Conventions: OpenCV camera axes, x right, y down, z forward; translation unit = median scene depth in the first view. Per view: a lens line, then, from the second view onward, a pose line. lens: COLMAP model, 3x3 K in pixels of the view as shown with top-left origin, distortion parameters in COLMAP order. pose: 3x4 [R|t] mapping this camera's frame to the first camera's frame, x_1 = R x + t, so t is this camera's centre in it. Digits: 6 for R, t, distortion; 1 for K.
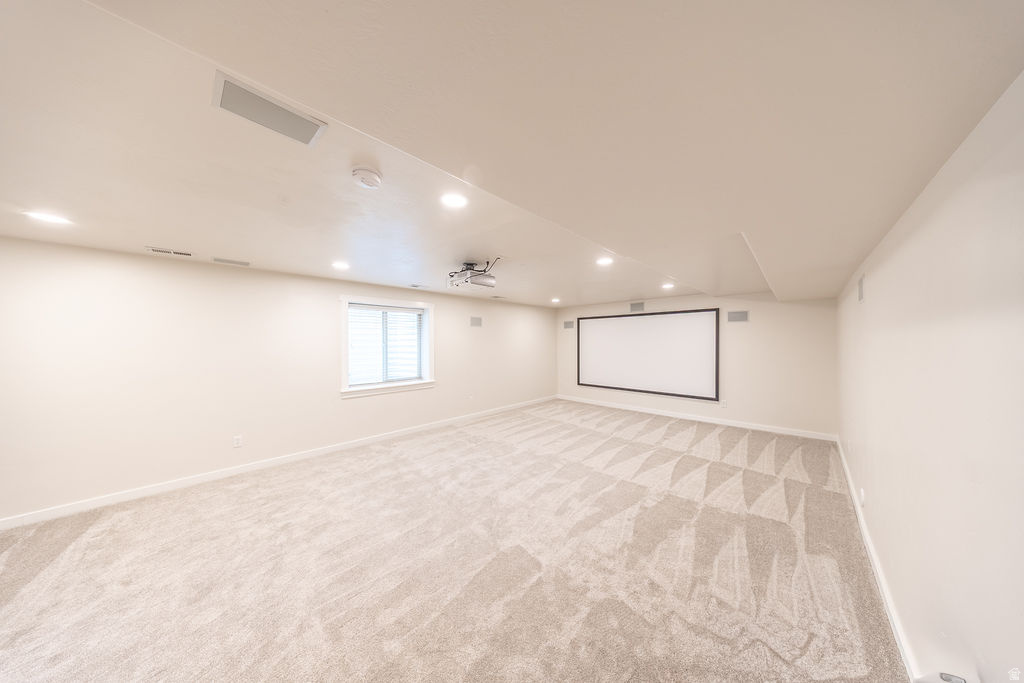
lens RADIAL K [[298.2, 0, 513.4], [0, 298.2, 342.6], [0, 0, 1]] dist [-0.000127, 0.000195]
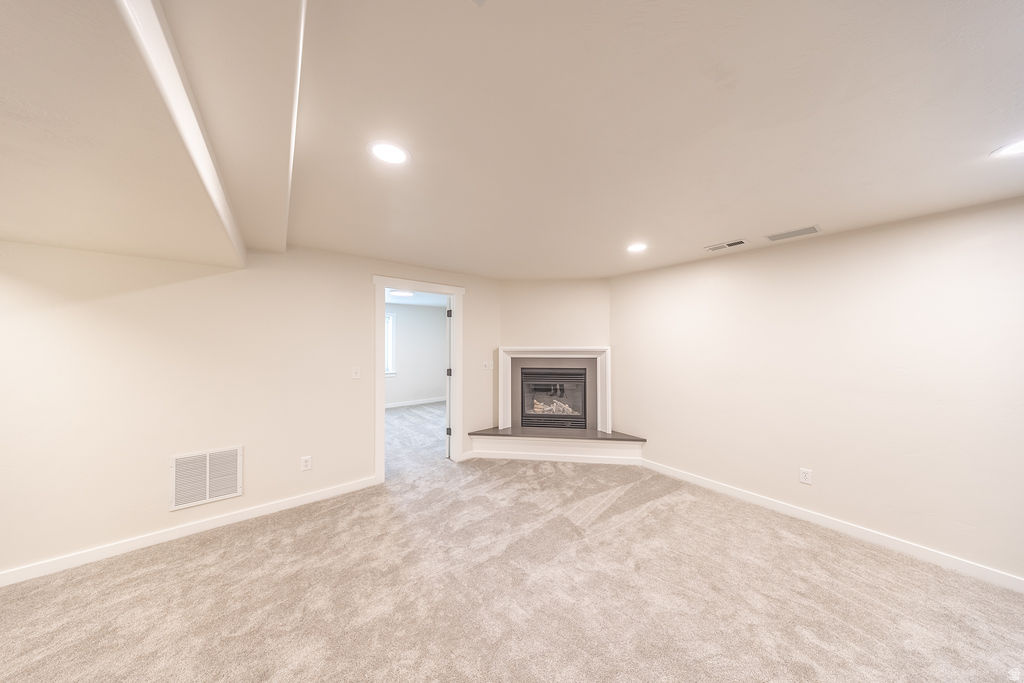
lens RADIAL K [[298.2, 0, 513.4], [0, 298.2, 342.6], [0, 0, 1]] dist [-0.000127, 0.000195]
pose [[-0.133679, 0.000143, -0.991025, -0.121844], [0.002214, 0.999998, -0.000154, 0.003052], [0.991022, -0.002214, -0.133679, 0.471134]]
